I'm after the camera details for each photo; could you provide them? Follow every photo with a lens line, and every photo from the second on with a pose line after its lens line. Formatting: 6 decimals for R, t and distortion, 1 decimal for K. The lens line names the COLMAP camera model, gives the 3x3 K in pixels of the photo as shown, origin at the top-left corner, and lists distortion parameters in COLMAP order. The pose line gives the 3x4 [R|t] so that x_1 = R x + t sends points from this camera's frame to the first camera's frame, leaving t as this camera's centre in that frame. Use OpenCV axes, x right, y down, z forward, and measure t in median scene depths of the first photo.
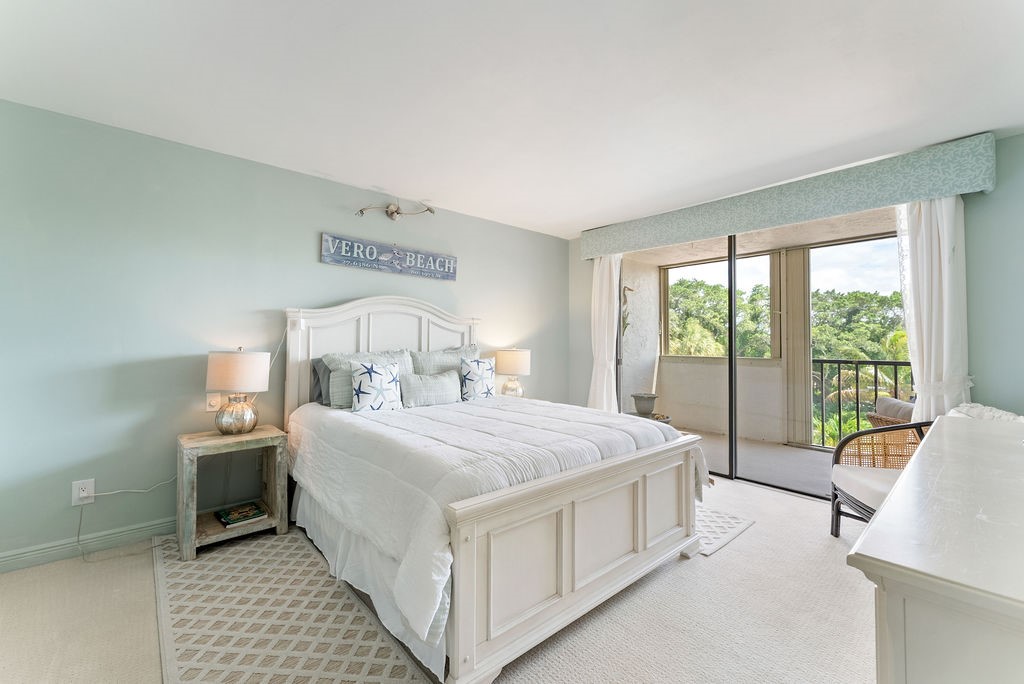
lens RADIAL K [[415.7, 0, 503.8], [0, 415.7, 331.6], [0, 0, 1]] dist [-0.000533, -0.000507]
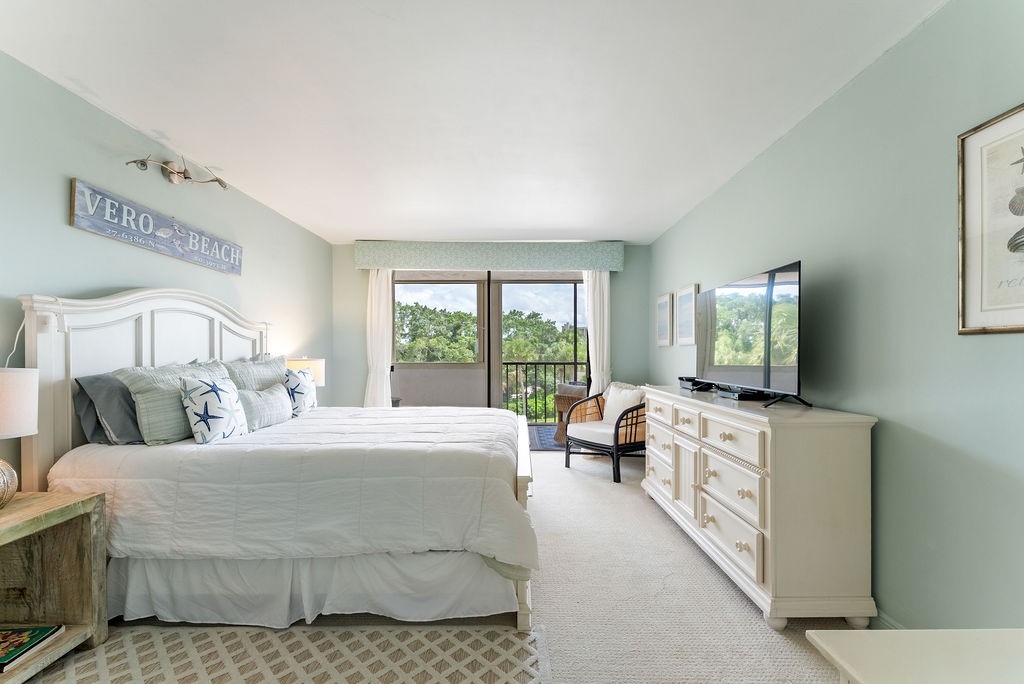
lens RADIAL K [[415.7, 0, 514.0], [0, 415.7, 352.6], [0, 0, 1]] dist [-0.000533, -0.000507]
pose [[0.657980, -0.006355, 0.753008, -0.449264], [-0.016677, 0.999596, 0.023008, 0.001167], [-0.752850, -0.027697, 0.657609, 0.067356]]
